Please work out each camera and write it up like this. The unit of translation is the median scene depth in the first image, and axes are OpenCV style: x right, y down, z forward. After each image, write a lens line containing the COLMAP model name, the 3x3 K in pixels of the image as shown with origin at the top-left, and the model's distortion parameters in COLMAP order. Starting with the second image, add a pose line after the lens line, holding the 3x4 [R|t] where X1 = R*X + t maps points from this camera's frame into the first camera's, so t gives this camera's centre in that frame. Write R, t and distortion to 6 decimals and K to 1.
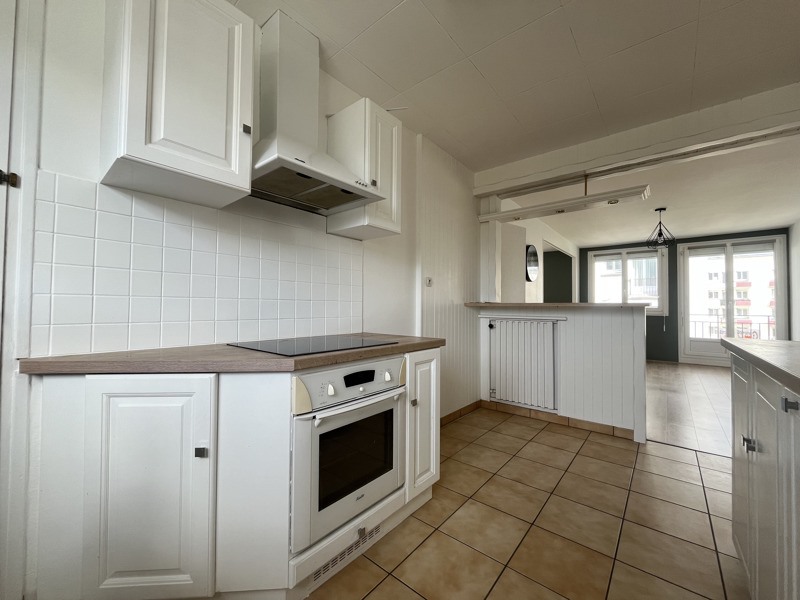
lens RADIAL K [[322.9, 0, 397.0], [0, 322.9, 300.7], [0, 0, 1]] dist [-0.003807, 0.000069]
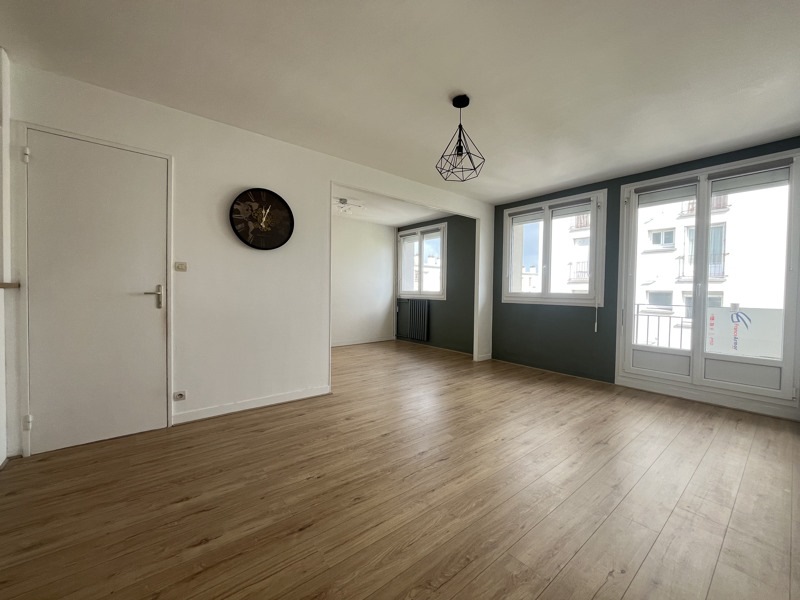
lens RADIAL K [[322.9, 0, 398.4], [0, 322.9, 299.3], [0, 0, 1]] dist [-0.003807, 0.000069]
pose [[0.981388, 0.010970, -0.191719, 0.591471], [-0.002730, 0.999063, 0.043191, 0.007330], [0.192014, -0.041863, 0.980499, 0.337402]]
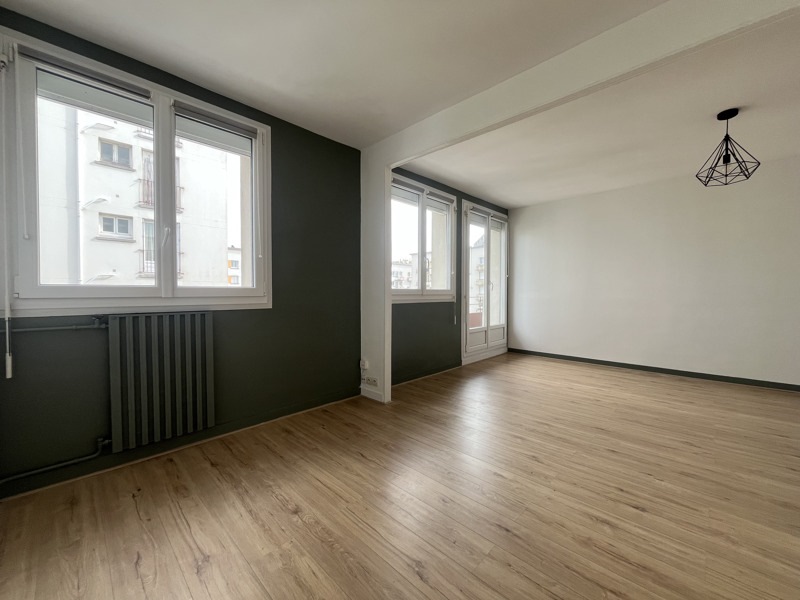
lens RADIAL K [[322.9, 0, 400.7], [0, 322.9, 295.8], [0, 0, 1]] dist [-0.003807, 0.000069]
pose [[0.070332, -0.018325, 0.997355, 0.155099], [-0.017445, 0.999656, 0.019597, 0.024354], [-0.997371, -0.018777, 0.069988, 1.091045]]
